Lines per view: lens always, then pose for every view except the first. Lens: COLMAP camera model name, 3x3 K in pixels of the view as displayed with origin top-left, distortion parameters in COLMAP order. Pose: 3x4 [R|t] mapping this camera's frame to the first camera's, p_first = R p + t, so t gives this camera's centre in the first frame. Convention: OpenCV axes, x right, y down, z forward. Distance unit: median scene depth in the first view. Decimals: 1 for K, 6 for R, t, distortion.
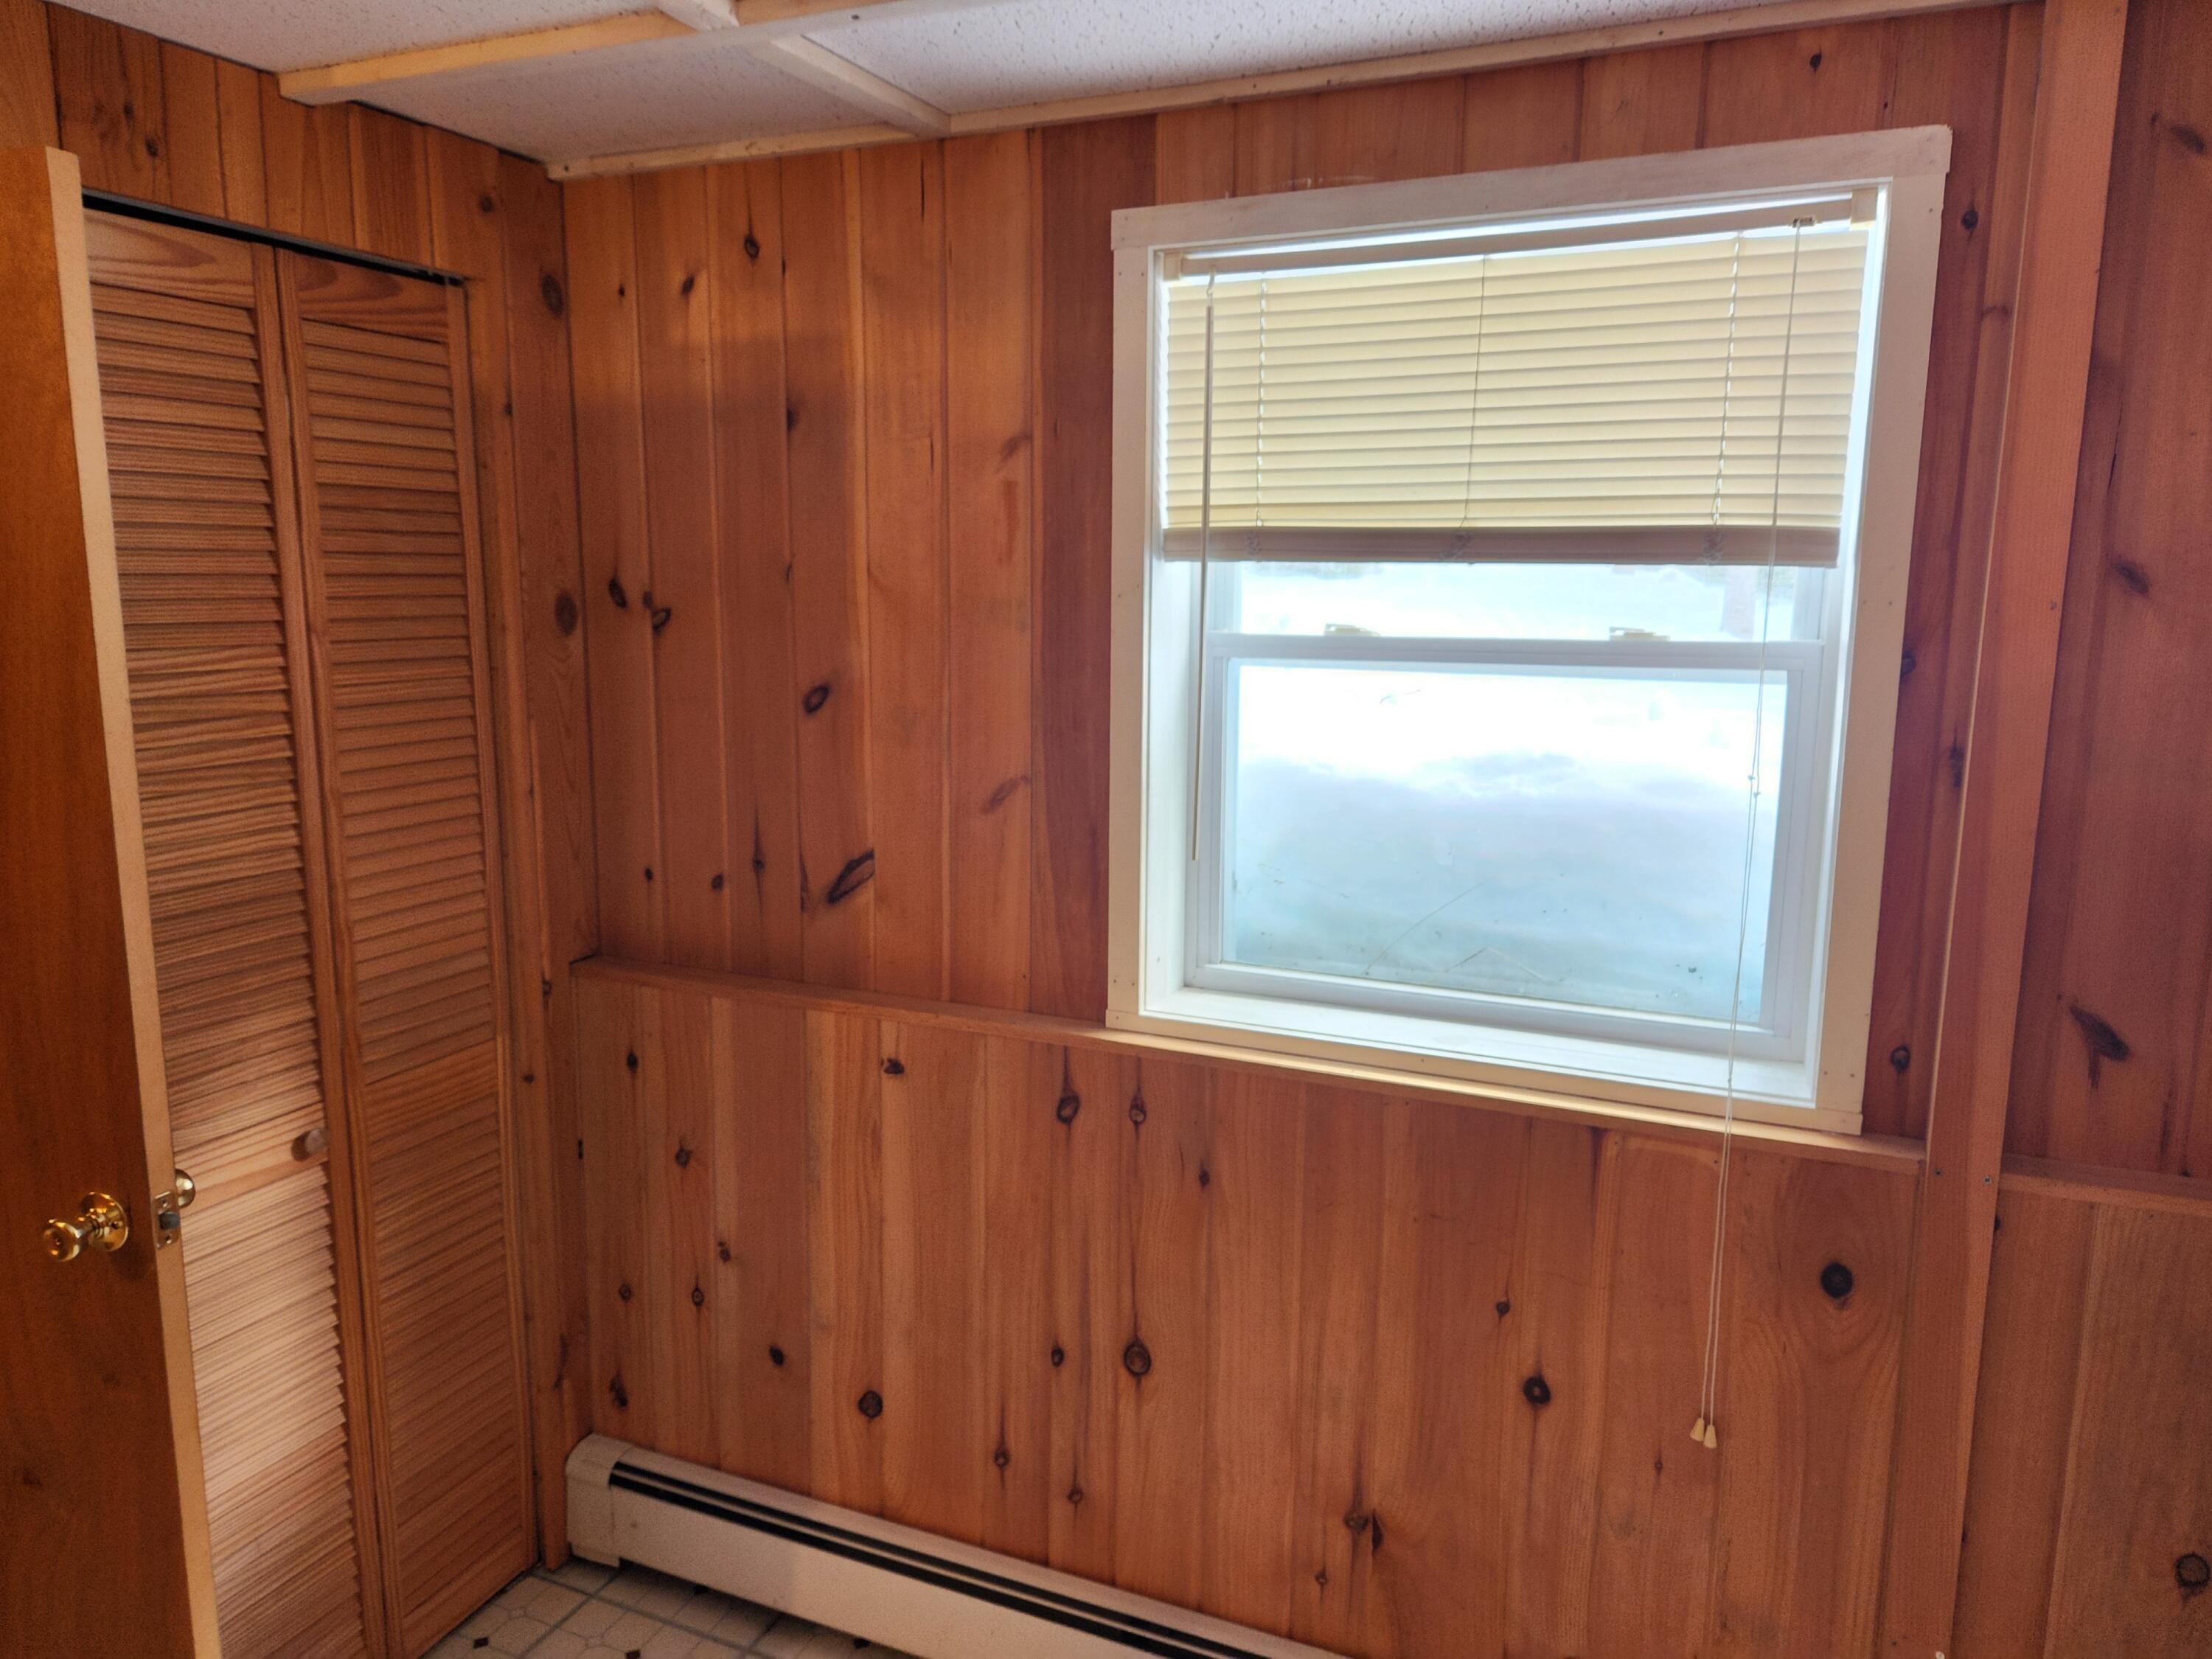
lens RADIAL K [[1475.7, 0, 1110.4], [0, 1475.7, 828.8], [0, 0, 1]] dist [0.061177, -0.053662]
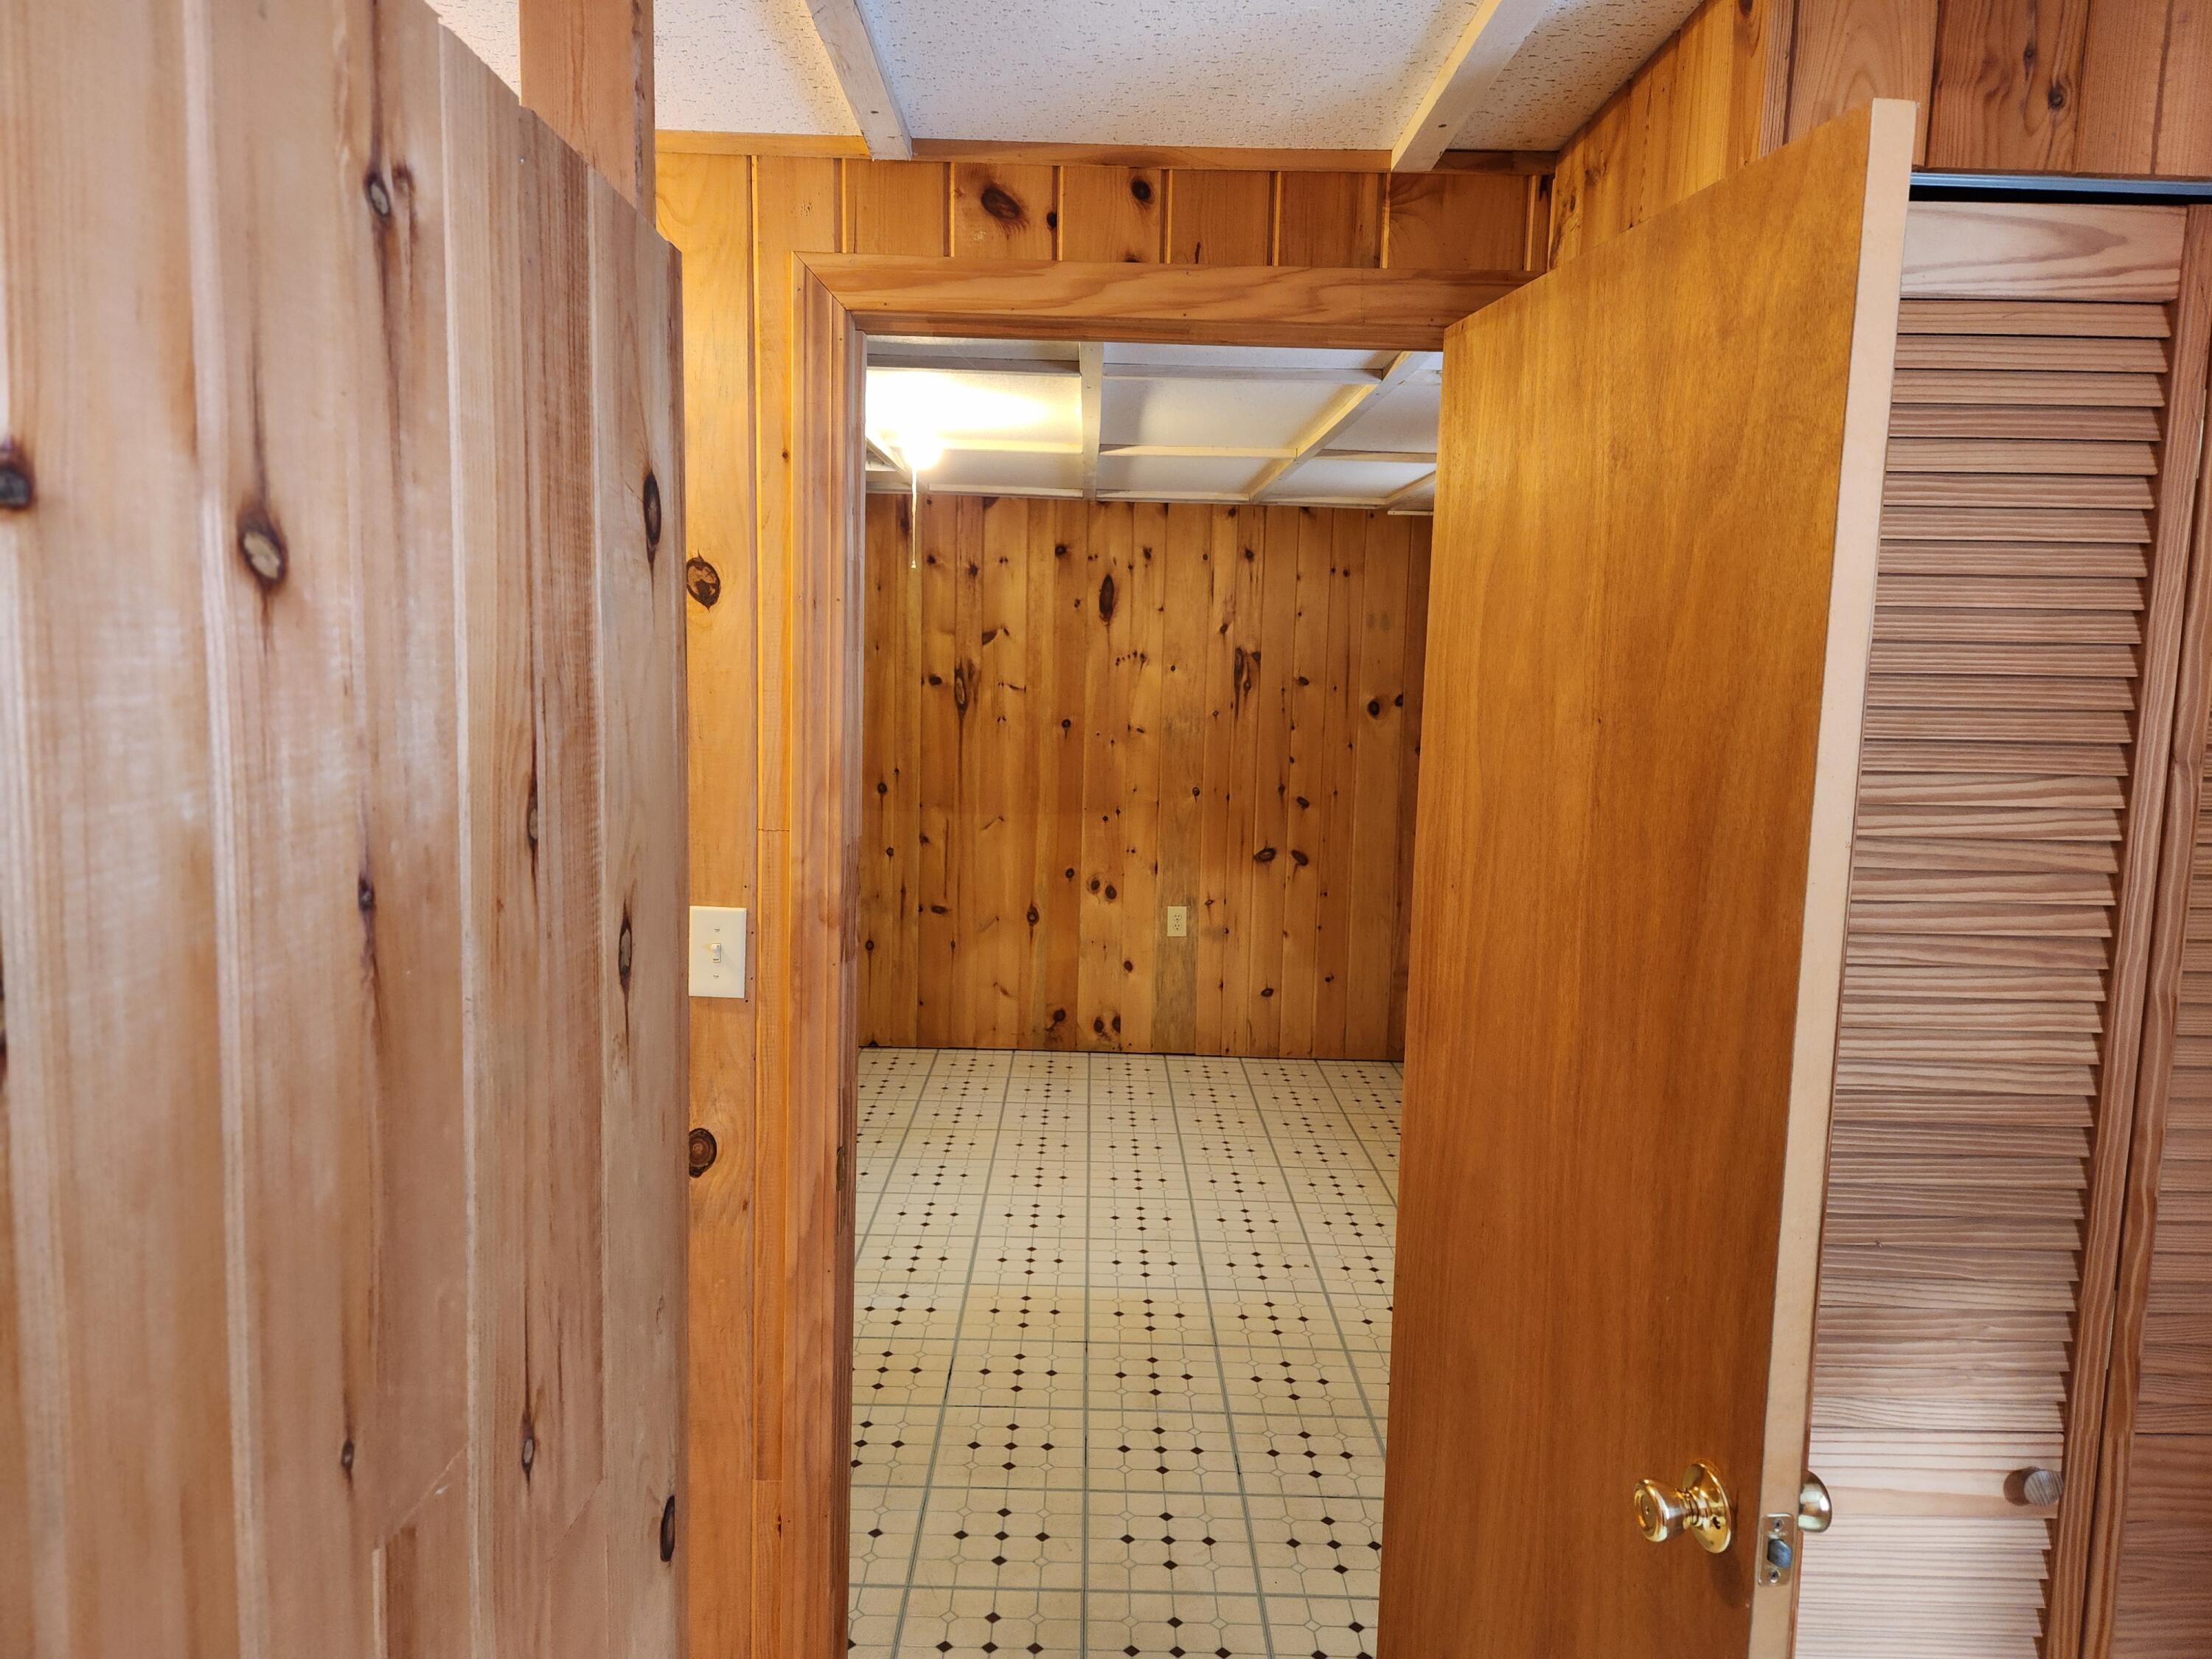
lens RADIAL K [[1475.7, 0, 1096.9], [0, 1475.7, 826.8], [0, 0, 1]] dist [0.061177, -0.053662]
pose [[0.400261, 0.102839, -0.910612, -0.109217], [-0.170444, 0.984699, 0.036287, -0.045217], [0.900411, 0.140684, 0.411665, 0.289367]]
